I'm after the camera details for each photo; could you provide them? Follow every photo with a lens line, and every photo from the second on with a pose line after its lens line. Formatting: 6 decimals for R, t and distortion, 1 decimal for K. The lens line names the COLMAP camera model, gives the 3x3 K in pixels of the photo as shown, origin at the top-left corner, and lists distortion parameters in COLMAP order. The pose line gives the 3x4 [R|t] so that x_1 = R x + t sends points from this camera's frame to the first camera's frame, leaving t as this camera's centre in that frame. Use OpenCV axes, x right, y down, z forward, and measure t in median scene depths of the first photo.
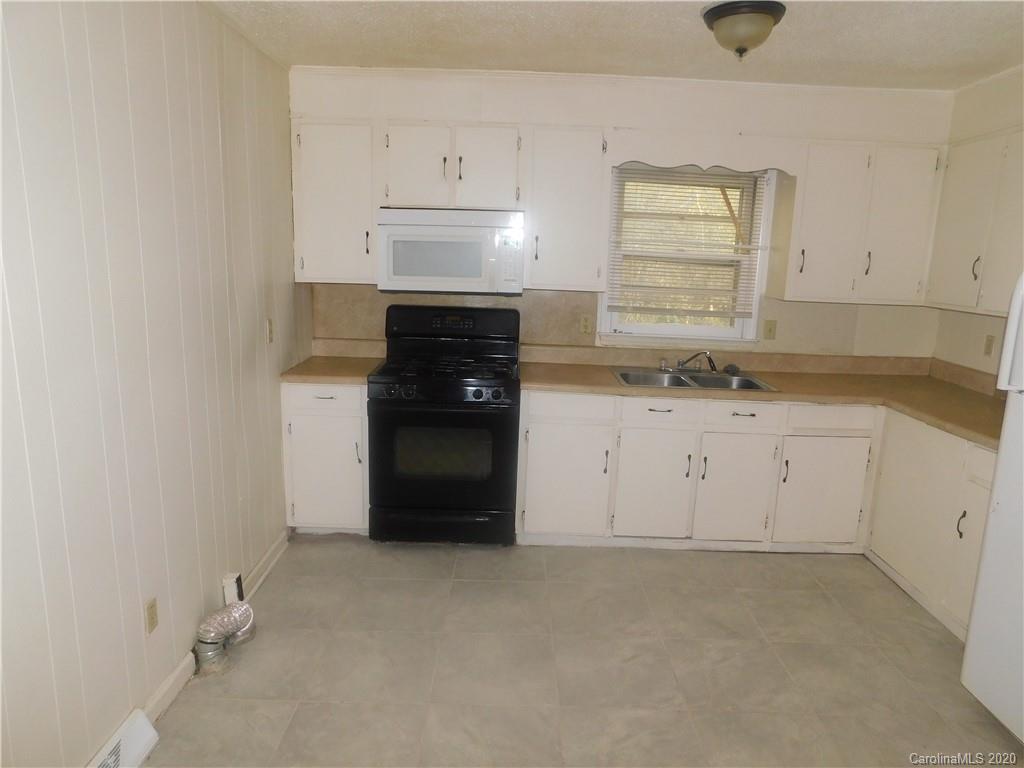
lens RADIAL K [[671.6, 0, 515.0], [0, 671.6, 386.8], [0, 0, 1]] dist [-0.051692, 0.031657]
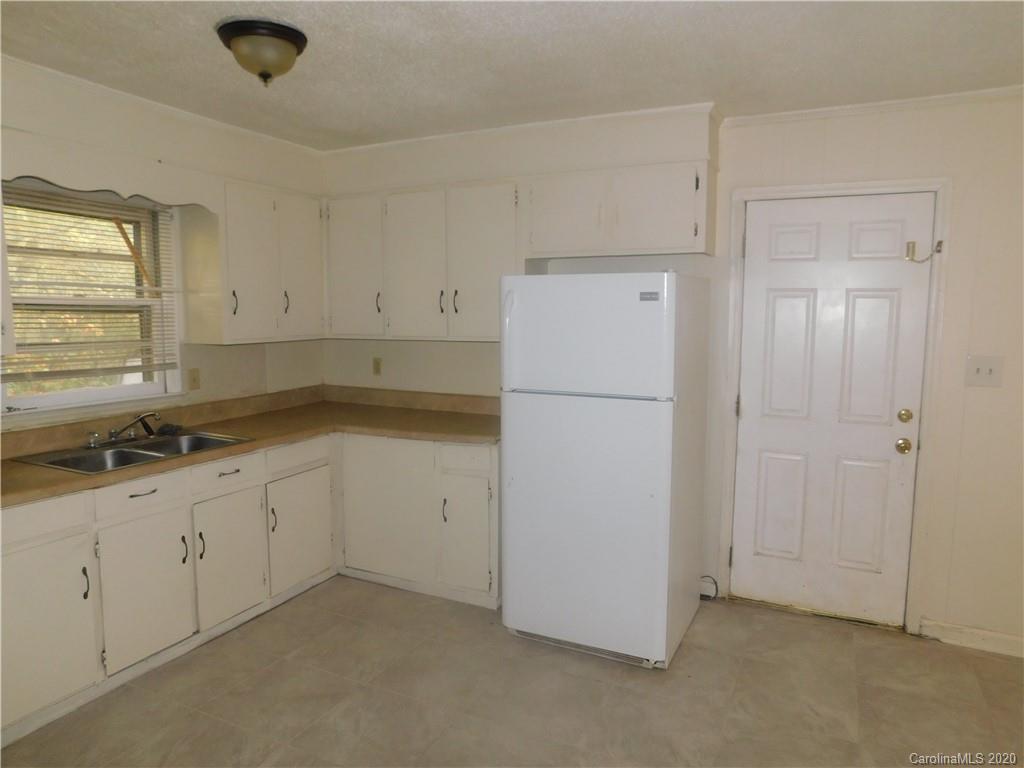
lens RADIAL K [[671.6, 0, 506.4], [0, 671.6, 390.2], [0, 0, 1]] dist [-0.051692, 0.031657]
pose [[0.444066, -0.140130, 0.884968, -0.260598], [0.192307, 0.979583, 0.058614, -0.046360], [-0.875113, 0.144157, 0.461948, 0.231772]]
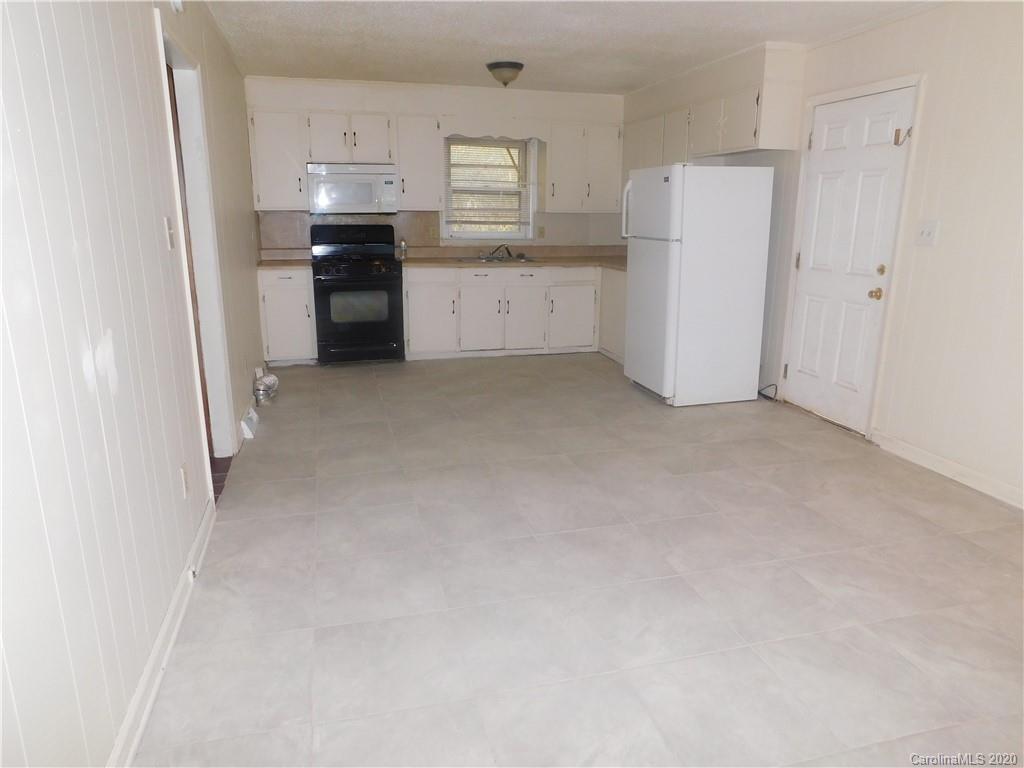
lens RADIAL K [[671.6, 0, 509.8], [0, 671.6, 374.7], [0, 0, 1]] dist [-0.051692, 0.031657]
pose [[0.965462, -0.088160, 0.245176, -0.163380], [0.077056, 0.995534, 0.054538, 0.197945], [-0.248889, -0.033762, 0.967943, -0.722734]]
